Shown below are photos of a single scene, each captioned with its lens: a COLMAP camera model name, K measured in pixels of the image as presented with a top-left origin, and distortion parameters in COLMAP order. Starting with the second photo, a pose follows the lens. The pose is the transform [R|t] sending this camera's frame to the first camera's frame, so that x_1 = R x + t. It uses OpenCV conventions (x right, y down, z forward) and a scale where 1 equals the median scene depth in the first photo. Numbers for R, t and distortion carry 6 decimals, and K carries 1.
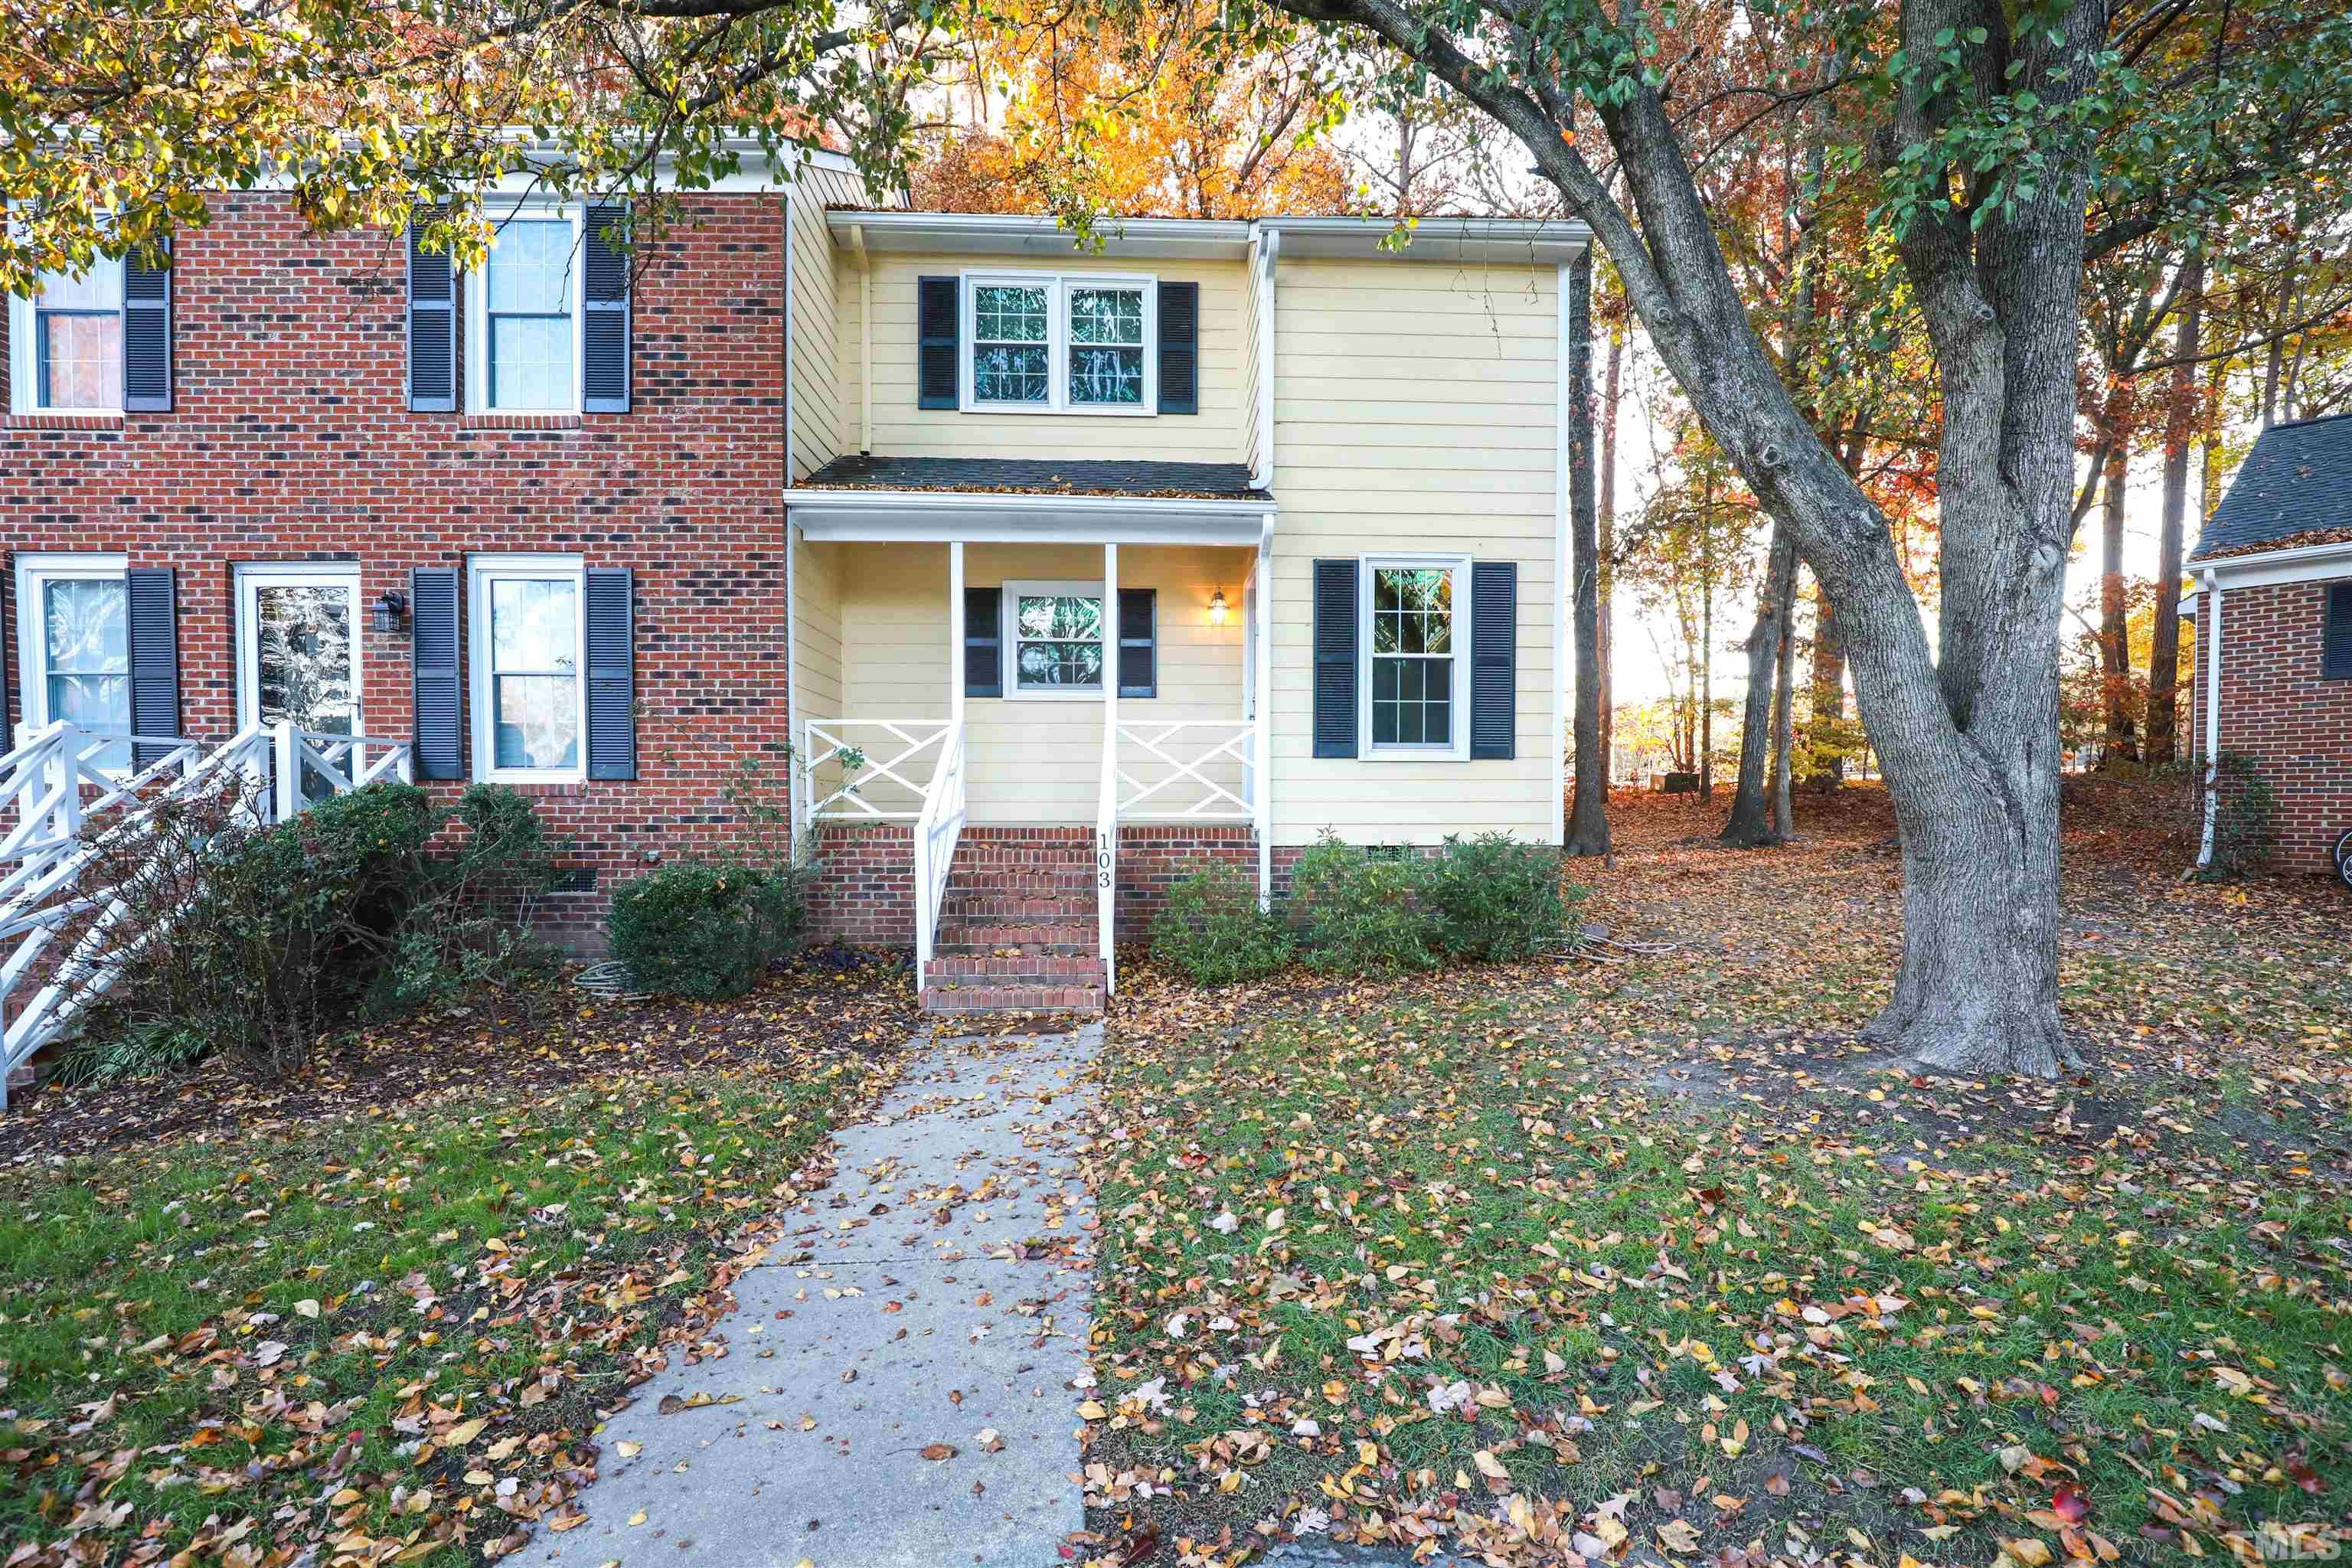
lens RADIAL K [[1052.3, 0, 1182.4], [0, 1052.3, 800.6], [0, 0, 1]] dist [-0.026356, 0.004268]
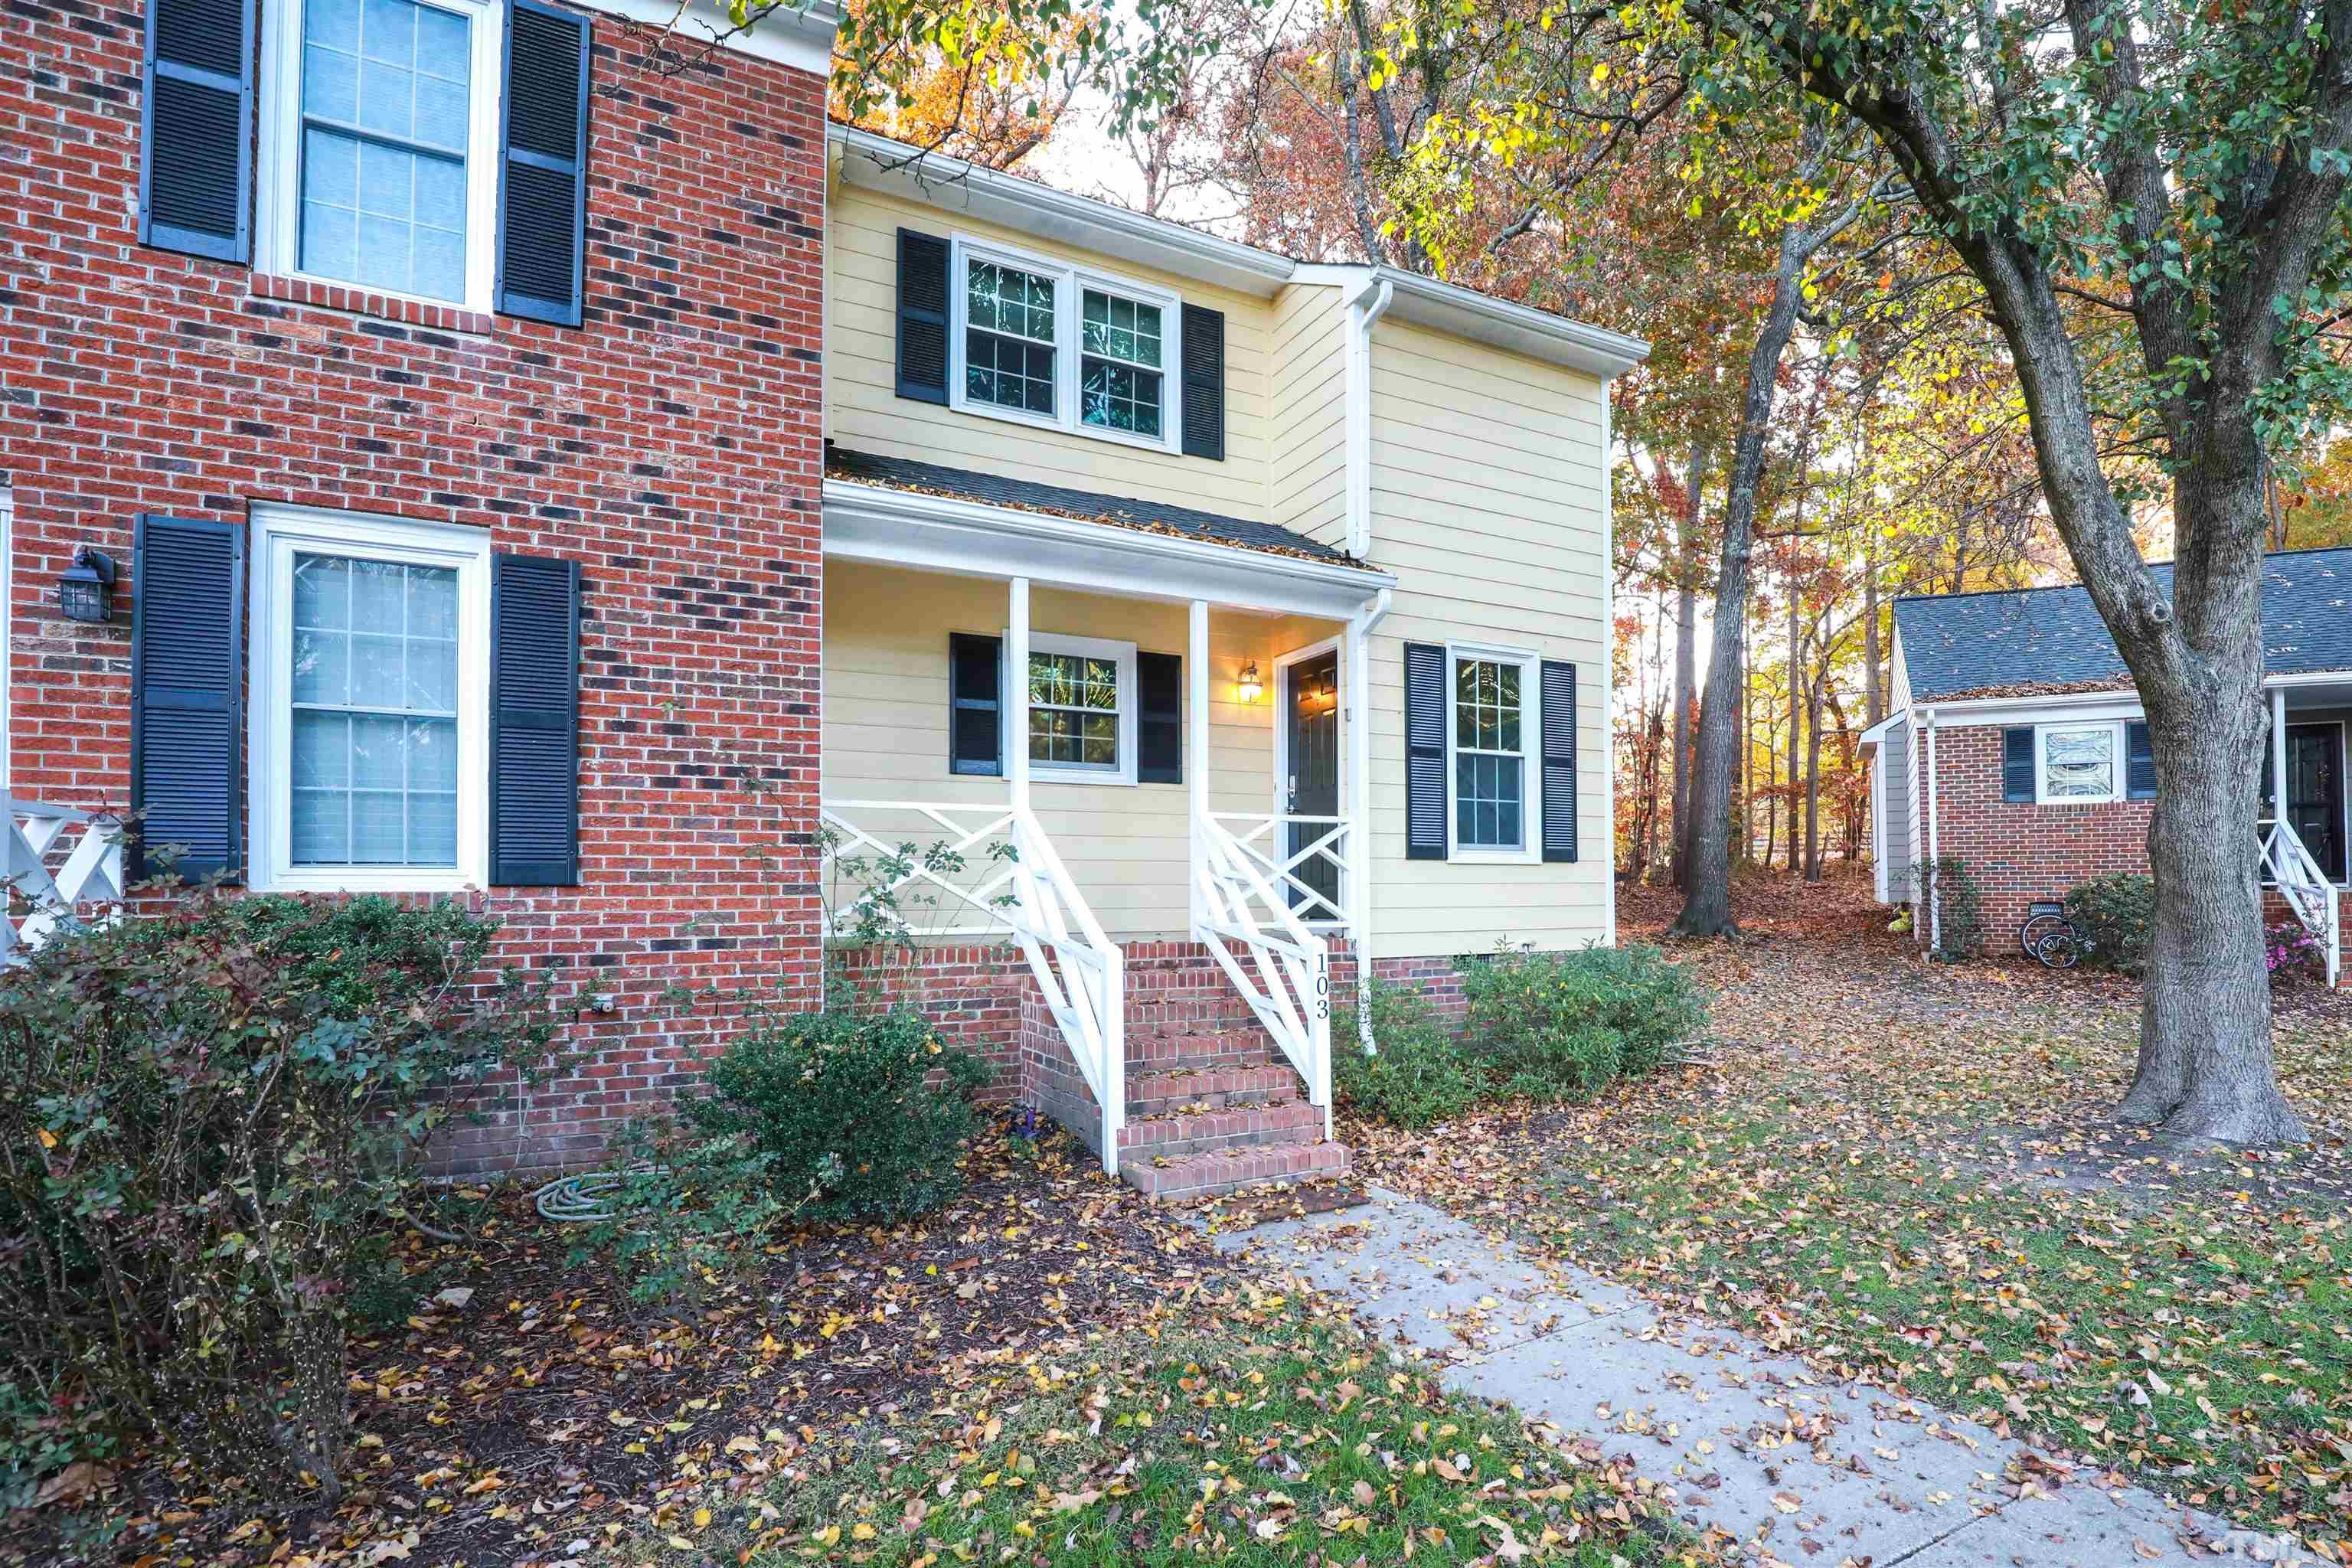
lens RADIAL K [[1152.3, 0, 1278.9], [0, 1152.3, 832.0], [0, 0, 1]] dist [-0.024243, 0.004763]
pose [[0.897170, 0.020097, 0.441228, -0.444014], [0.001992, 0.998770, -0.049544, -0.016950], [-0.441681, 0.045328, 0.896026, 0.172262]]
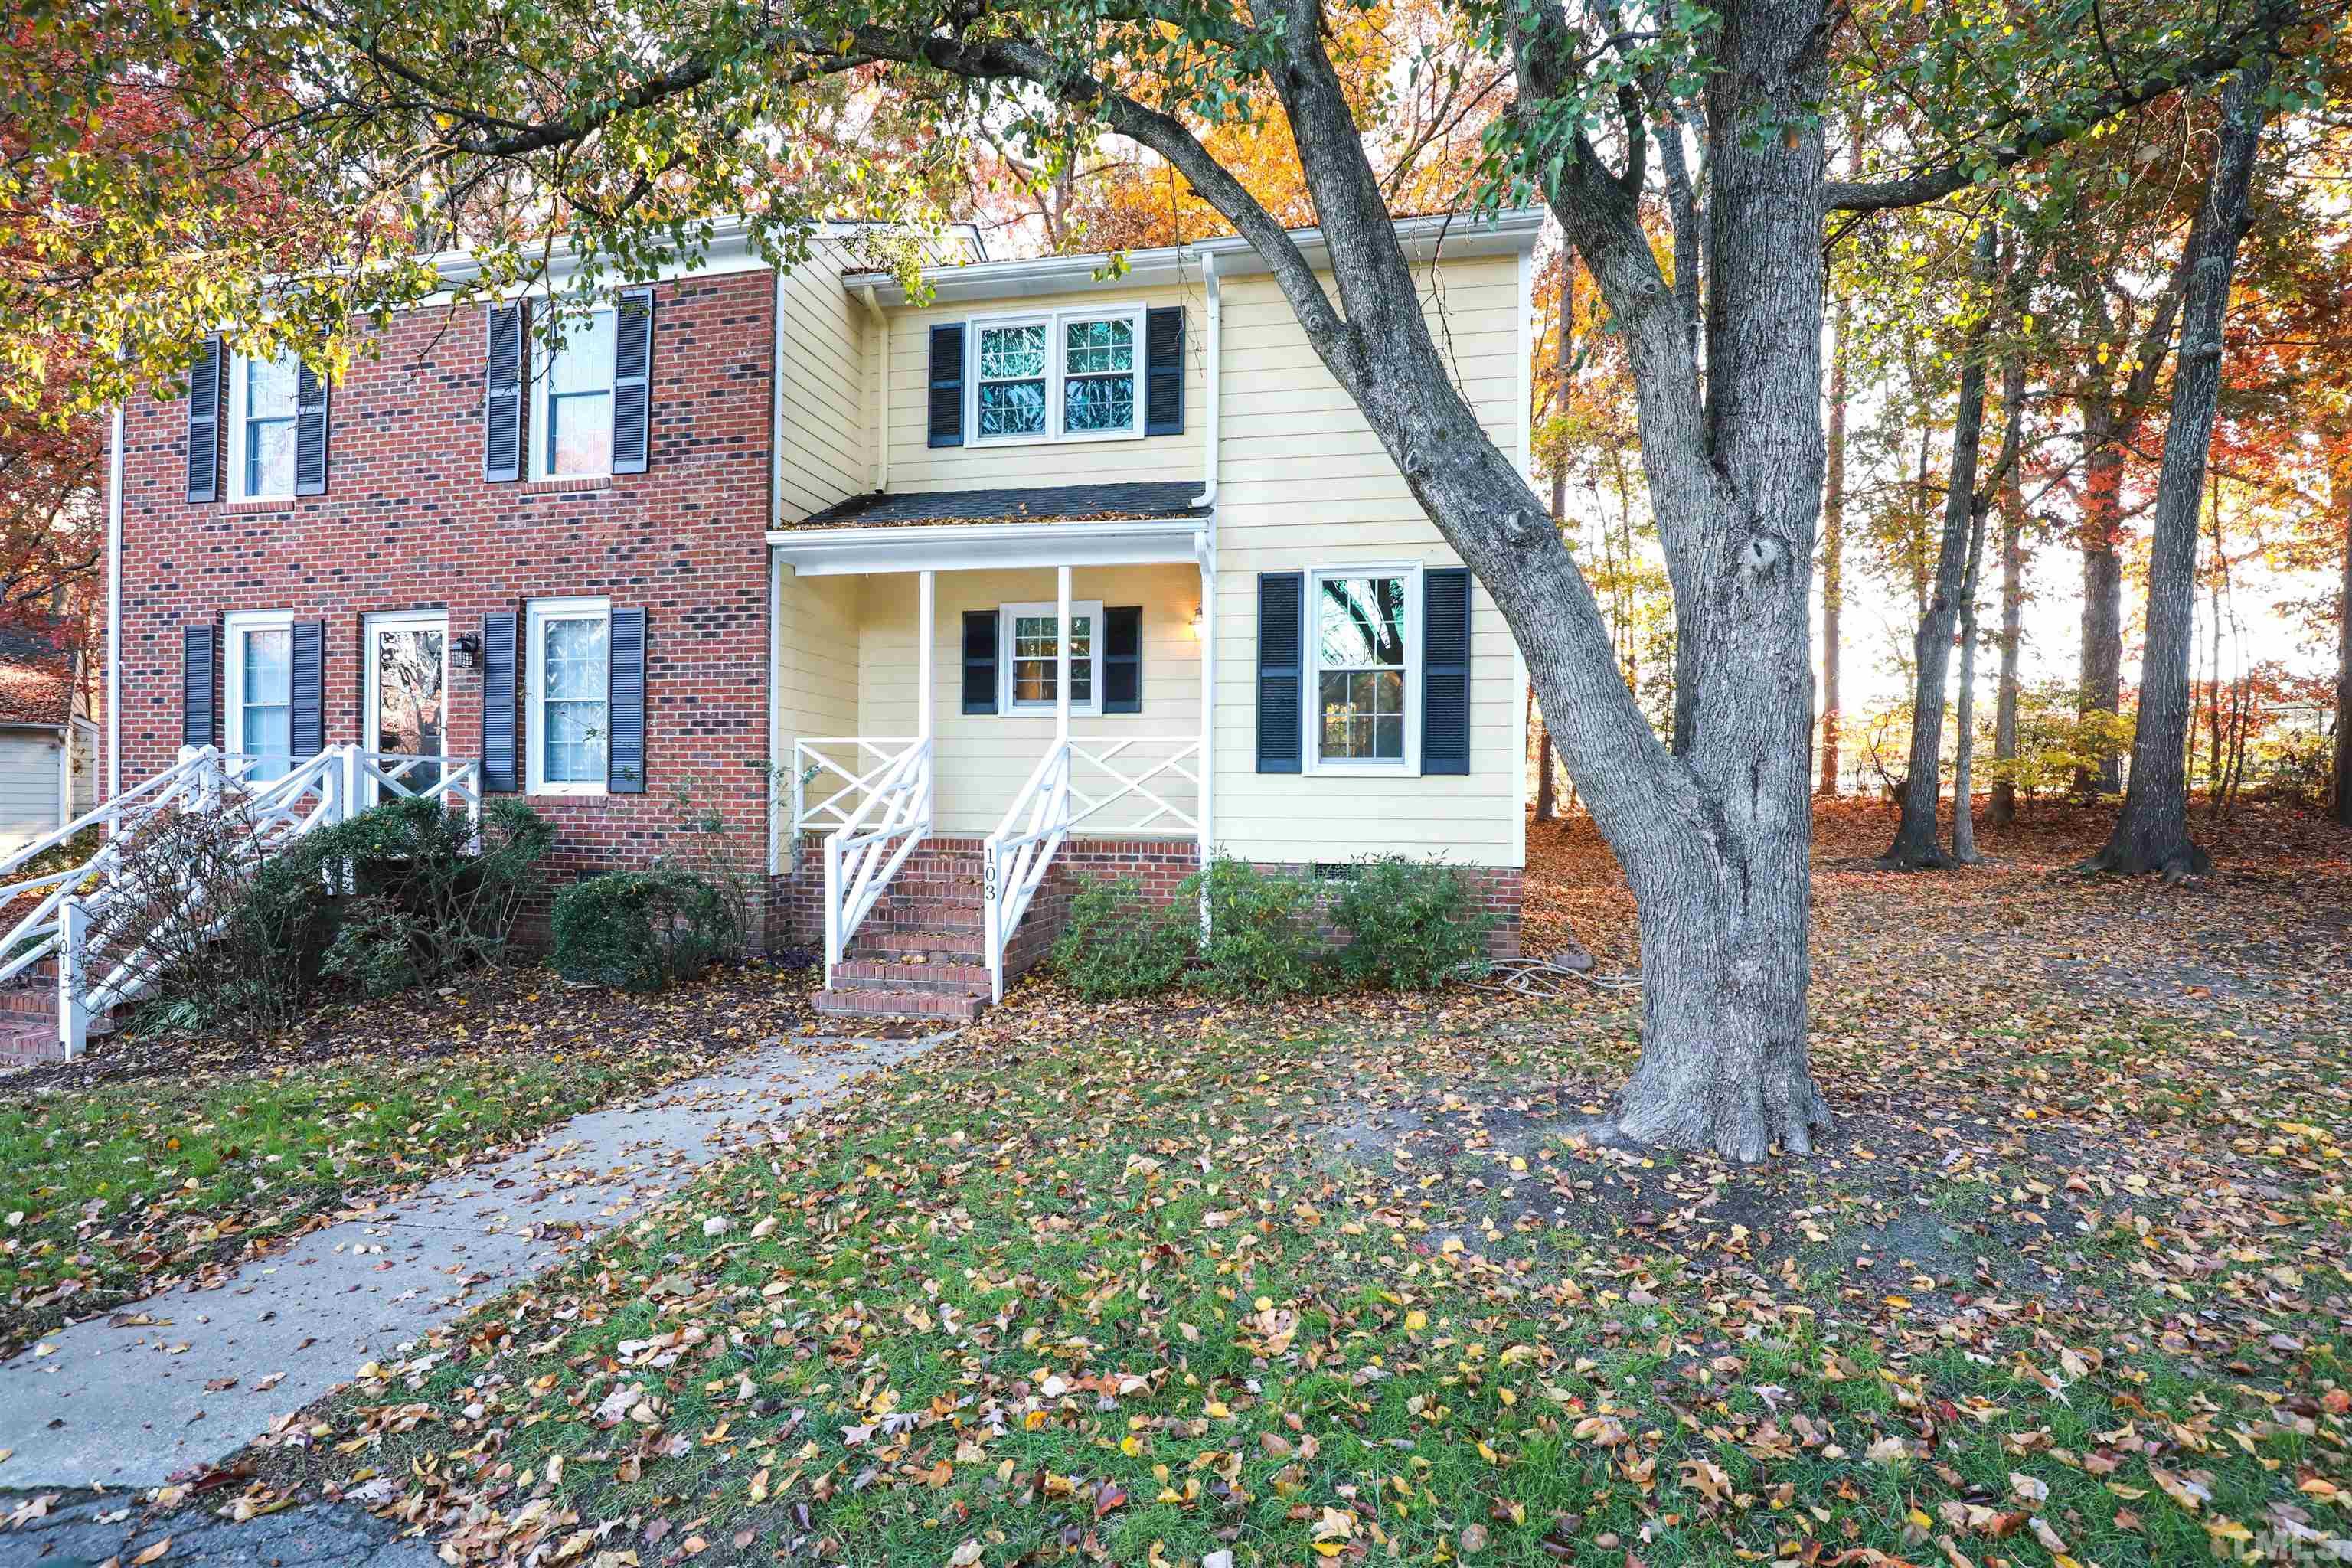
lens RADIAL K [[1052.3, 0, 1185.1], [0, 1052.3, 773.0], [0, 0, 1]] dist [-0.026356, 0.004268]
pose [[0.974570, 0.001010, -0.224081, 0.302162], [-0.007970, 0.999513, -0.030158, -0.011705], [0.223942, 0.031177, 0.974104, 0.025053]]
